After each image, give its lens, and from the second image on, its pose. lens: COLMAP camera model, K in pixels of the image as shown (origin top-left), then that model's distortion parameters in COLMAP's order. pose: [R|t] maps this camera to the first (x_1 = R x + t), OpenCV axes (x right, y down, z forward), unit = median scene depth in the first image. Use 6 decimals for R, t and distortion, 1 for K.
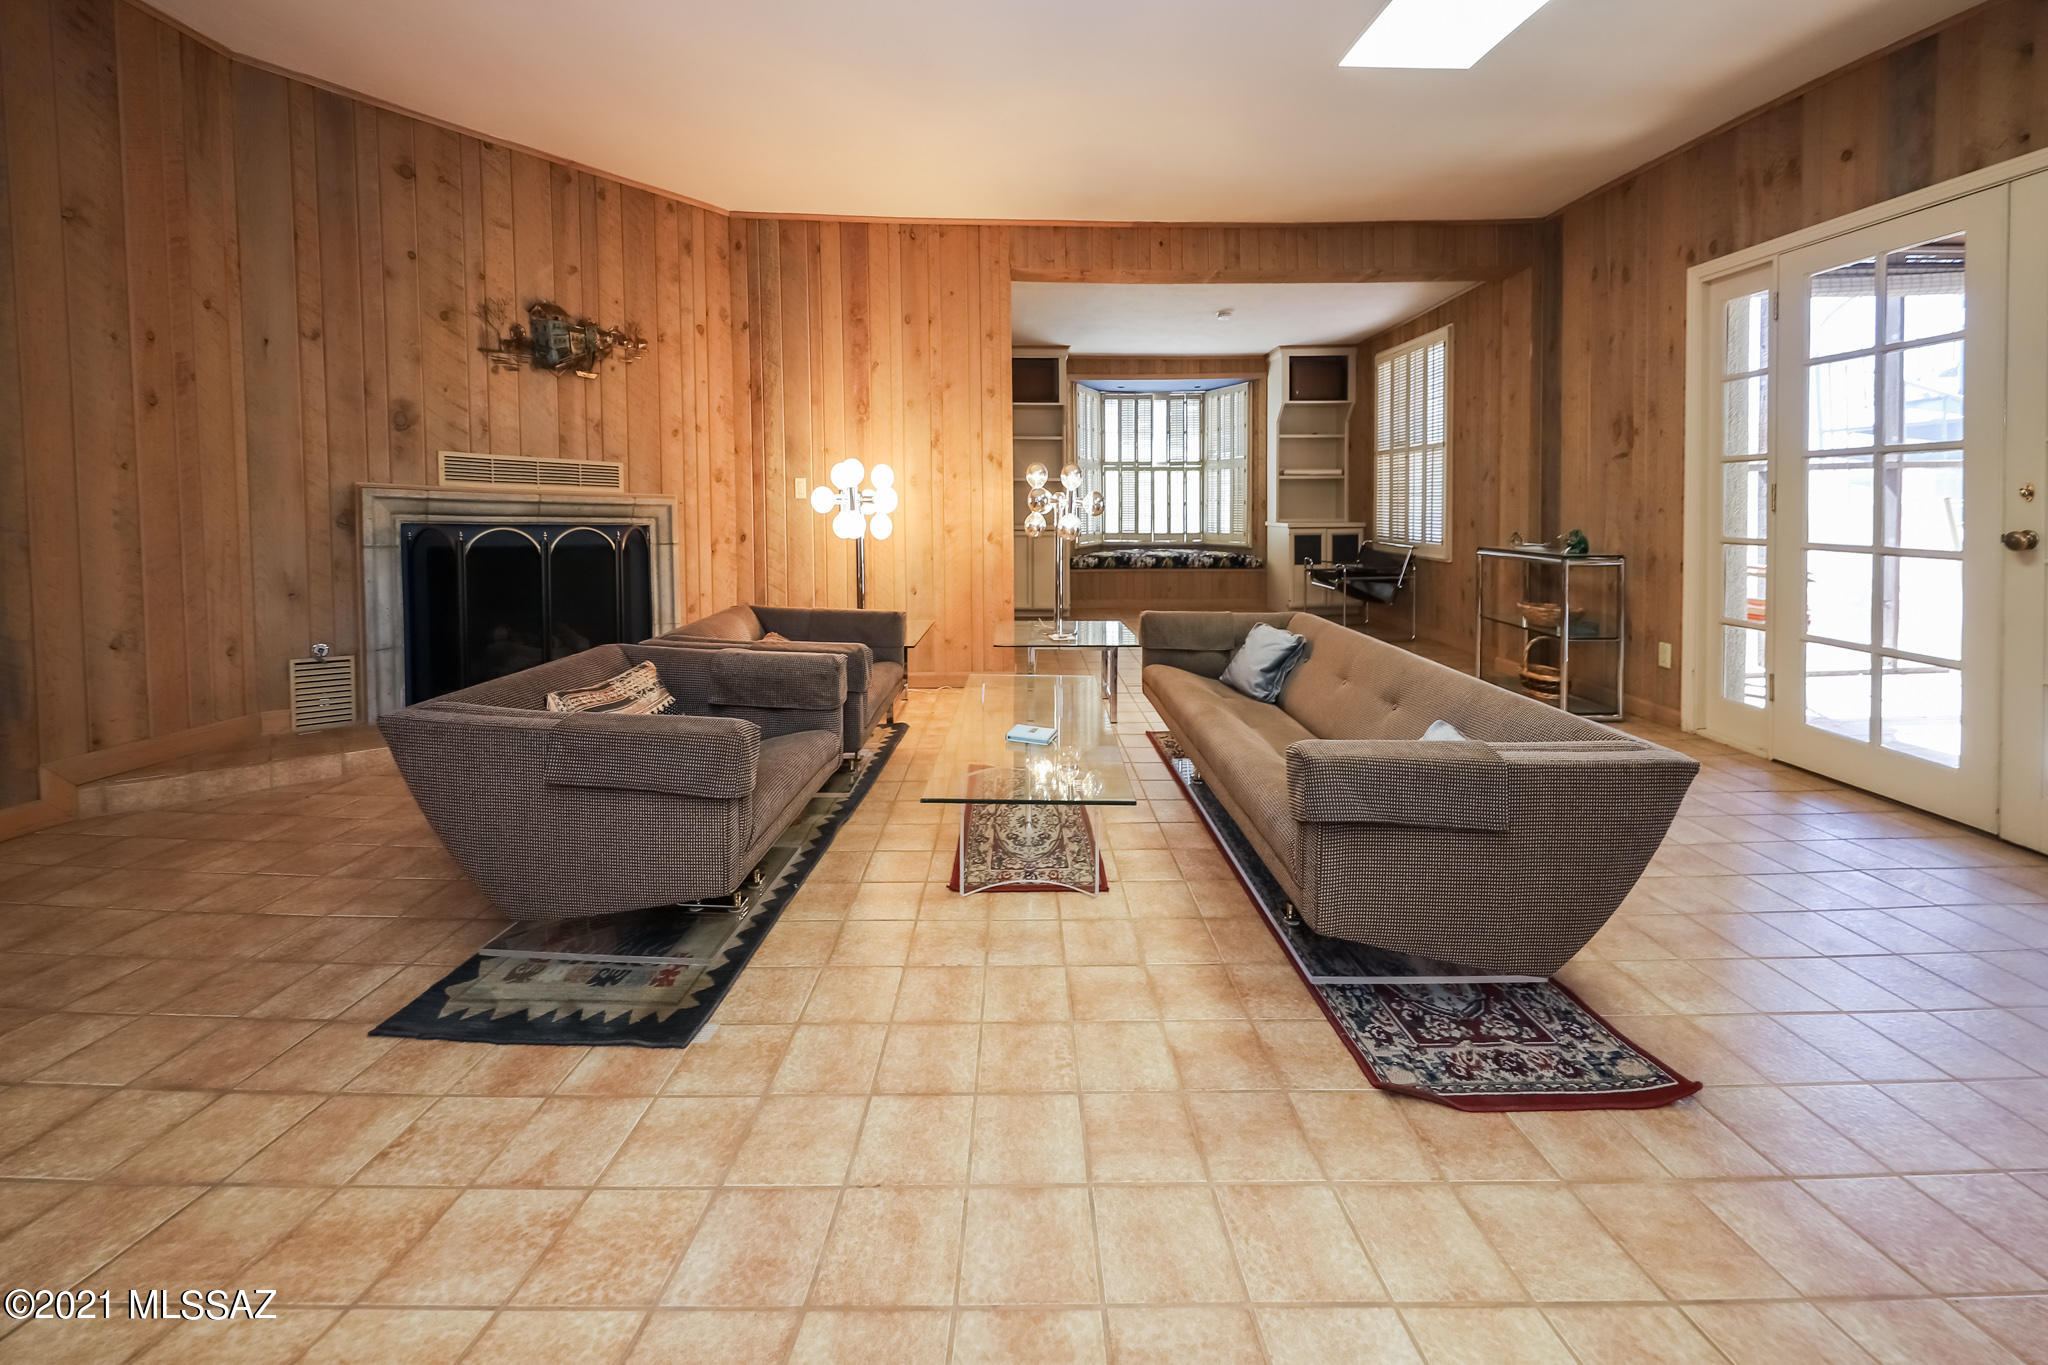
lens RADIAL K [[832.6, 0, 1024.3], [0, 832.6, 558.3], [0, 0, 1]] dist [0.041900, 0.000139]
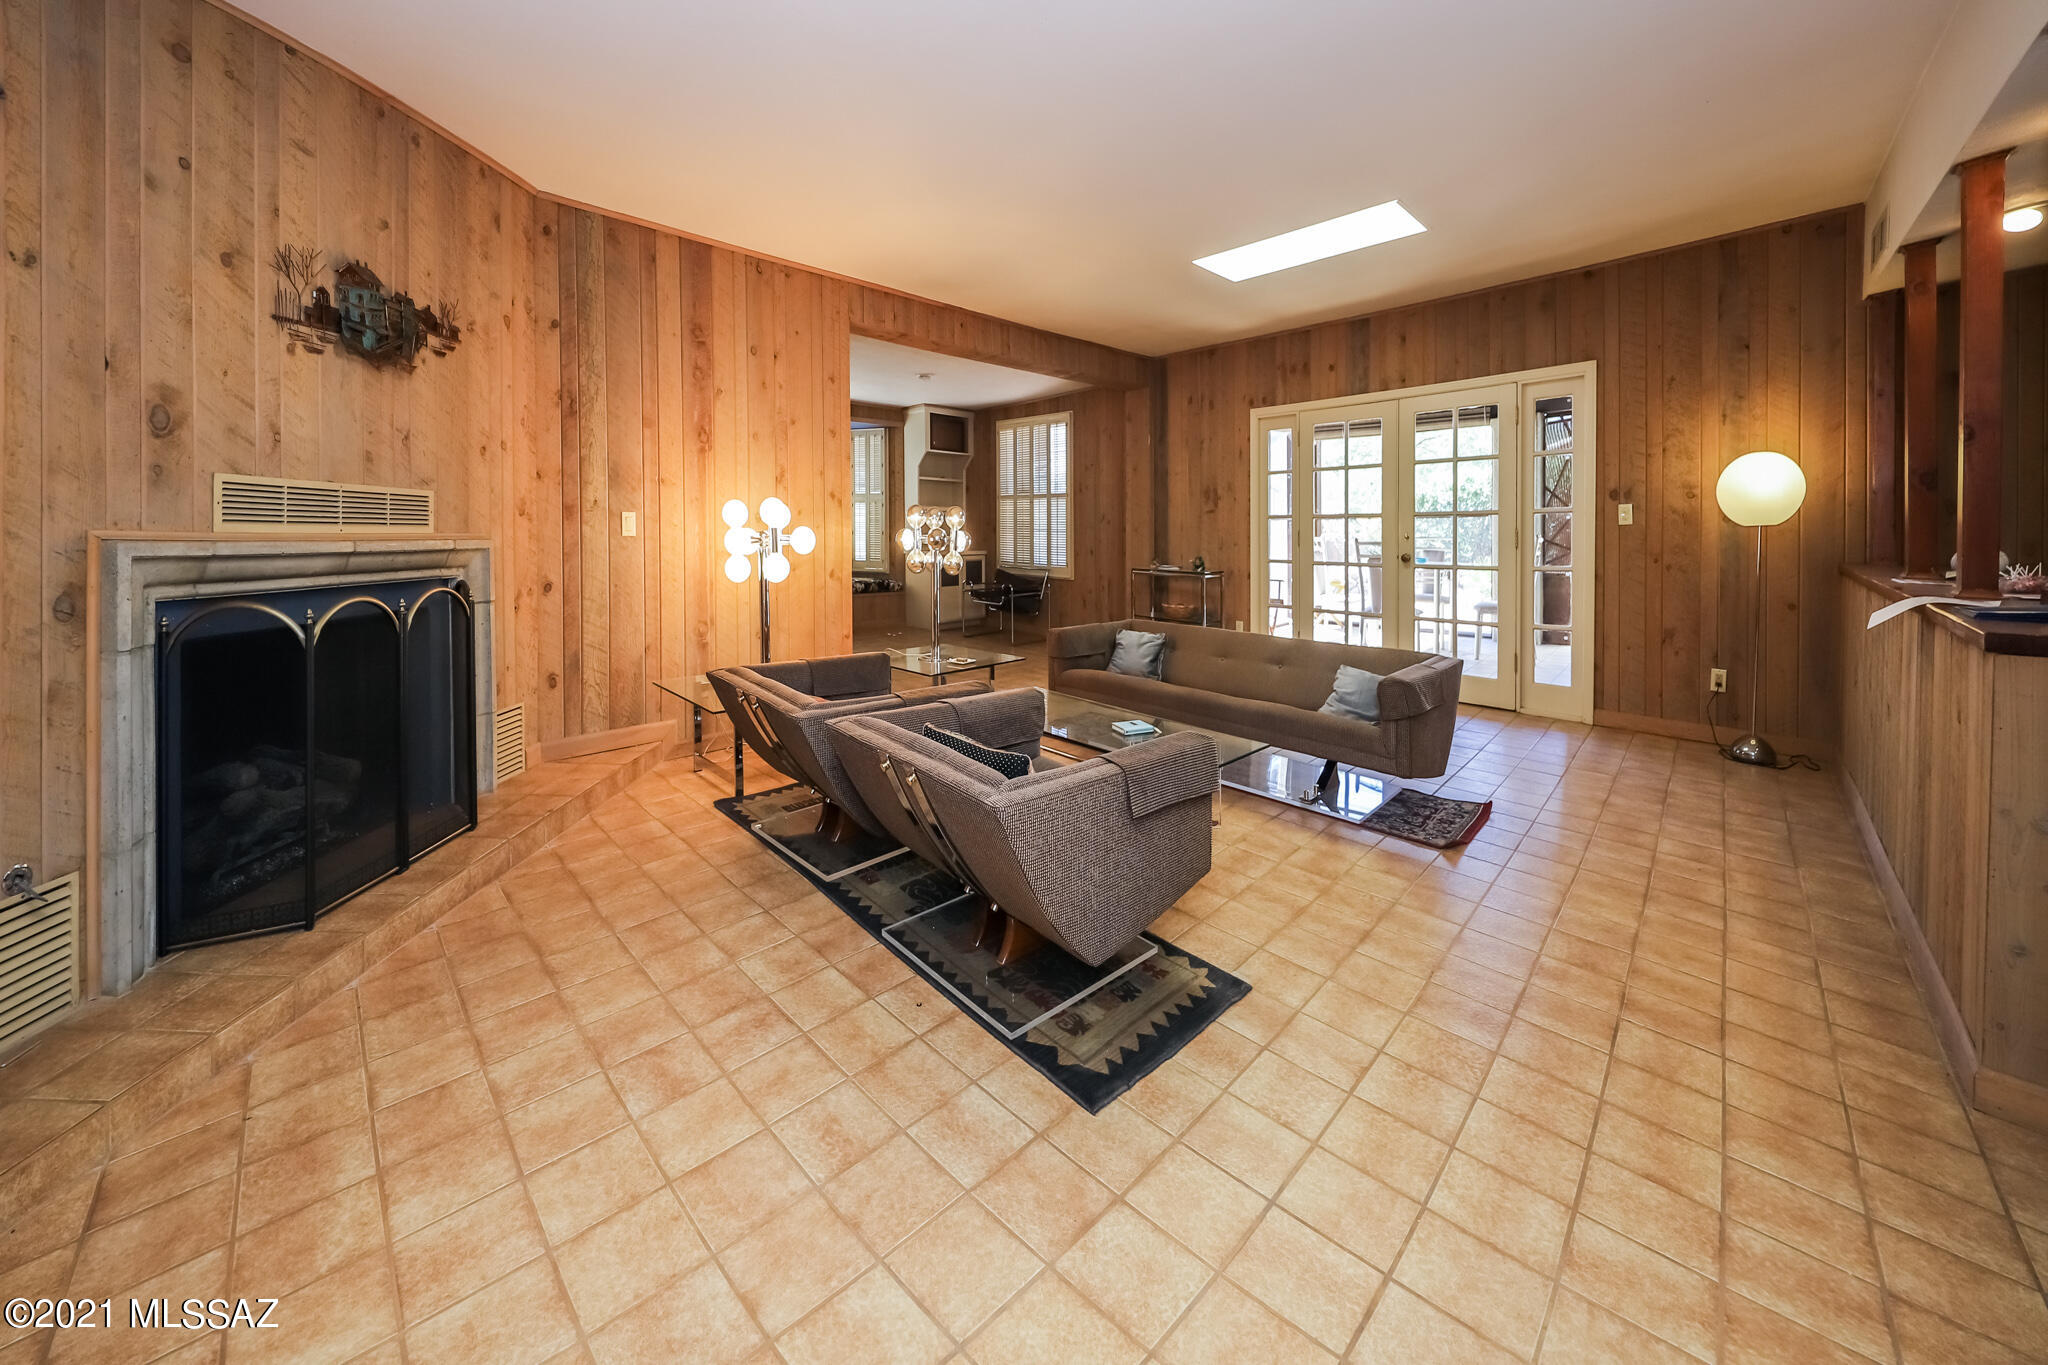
lens RADIAL K [[748.1, 0, 1113.8], [0, 748.1, 516.0], [0, 0, 1]] dist [0.007888, 0.000524]
pose [[0.700973, 0.018300, 0.712953, -0.460613], [0.039074, 0.997184, -0.064013, -0.024003], [-0.712116, 0.072729, 0.698284, 0.112653]]
